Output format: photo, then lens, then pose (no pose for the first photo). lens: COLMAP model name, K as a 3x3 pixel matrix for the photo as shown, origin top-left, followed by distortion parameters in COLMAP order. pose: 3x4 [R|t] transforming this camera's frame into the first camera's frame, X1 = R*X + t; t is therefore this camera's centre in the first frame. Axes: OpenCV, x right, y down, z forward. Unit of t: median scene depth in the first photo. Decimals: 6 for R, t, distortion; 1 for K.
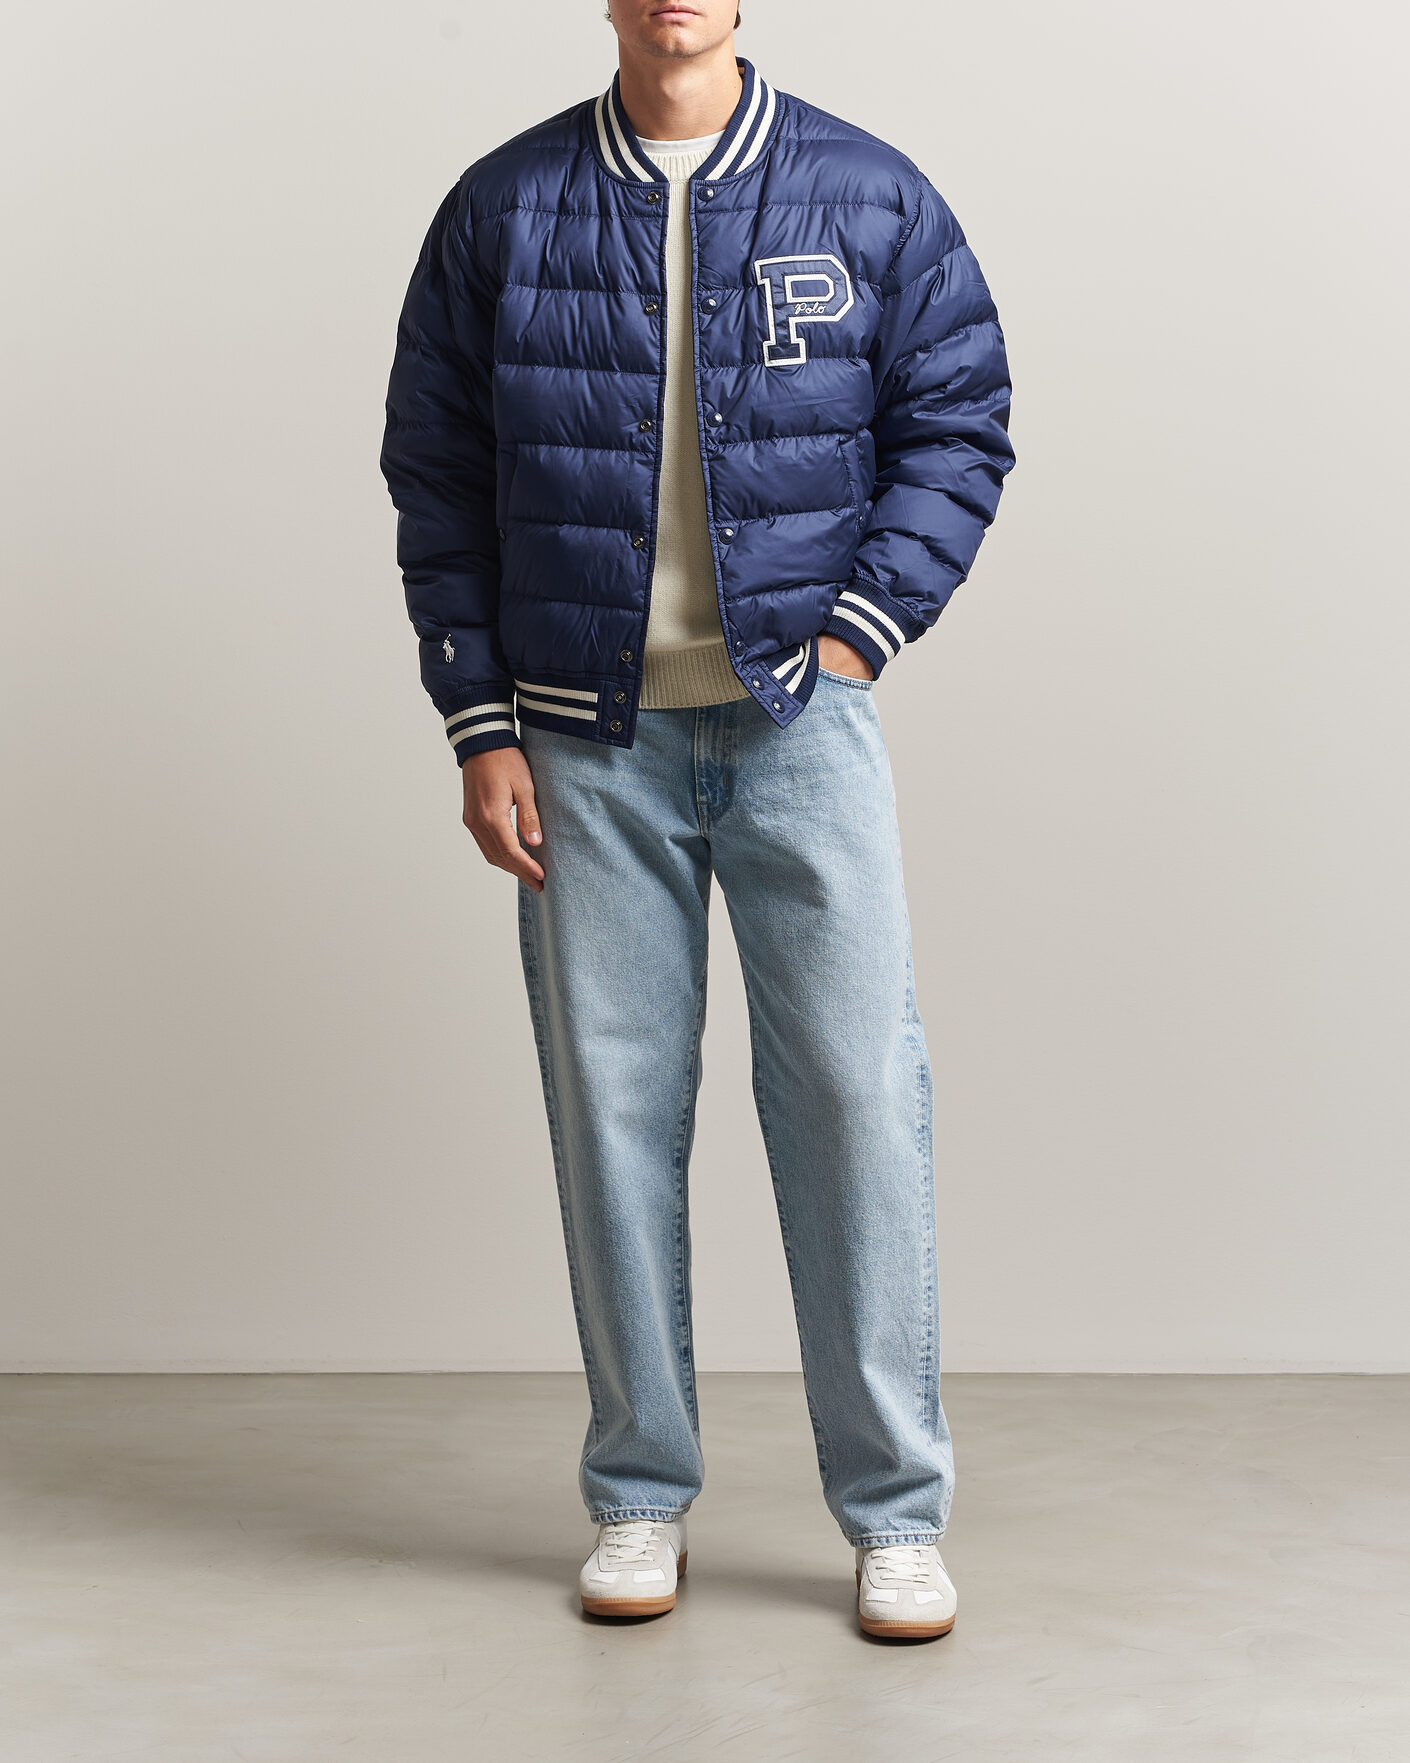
lens RADIAL K [[5597.1, 0, 705.0], [0, 5597.1, 881.5], [0, 0, 1]] dist [-0.548842, -0.082066]
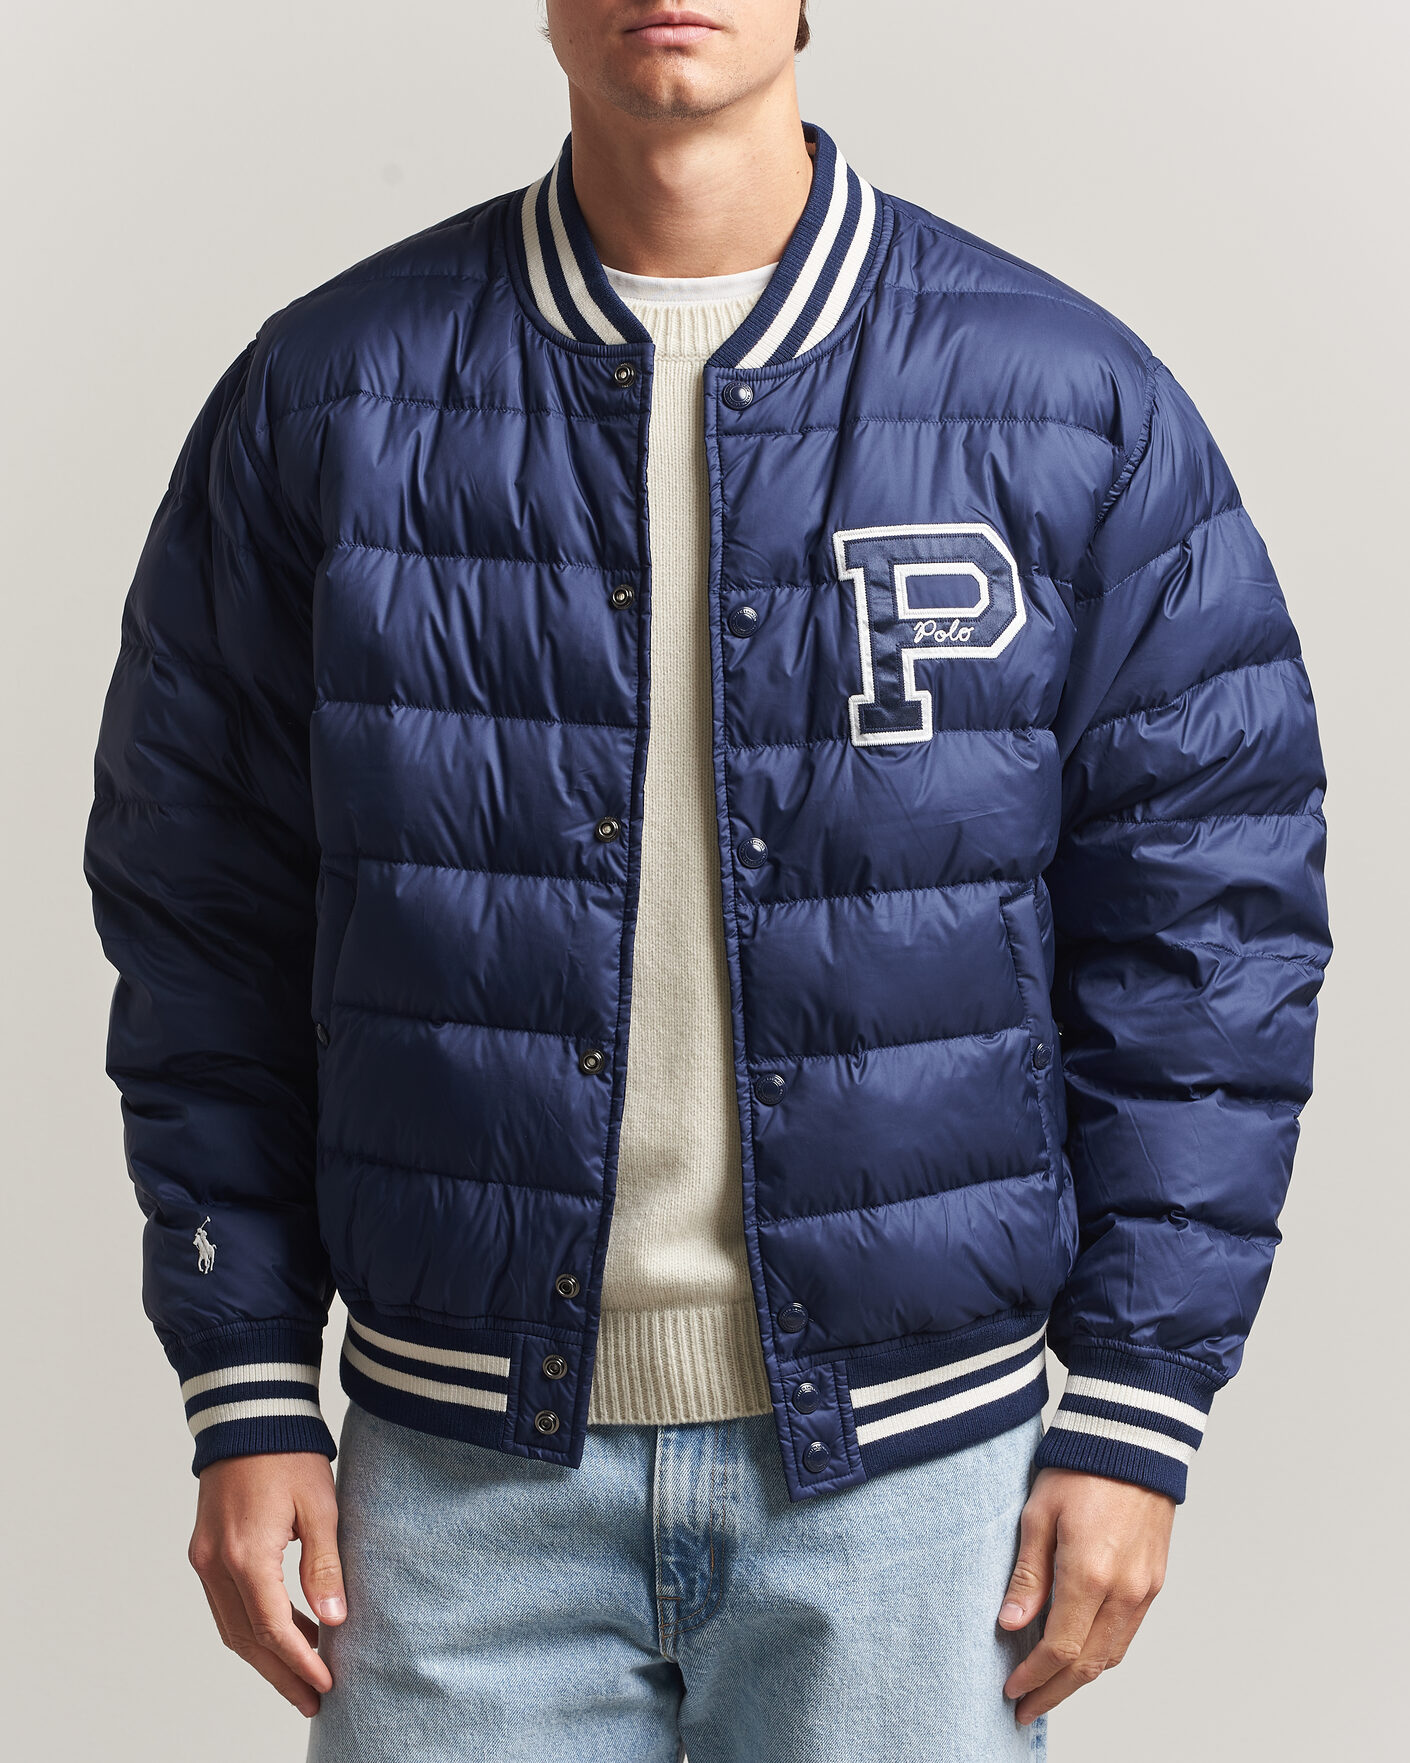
lens RADIAL K [[5597.1, 0, 705.0], [0, 5597.1, 881.5], [0, 0, 1]] dist [-0.548842, -0.082066]
pose [[0.998991, 0.014643, -0.042452, 0.019772], [-0.020651, 0.989255, -0.144737, -0.003474], [0.039876, 0.145468, 0.988559, 0.494641]]
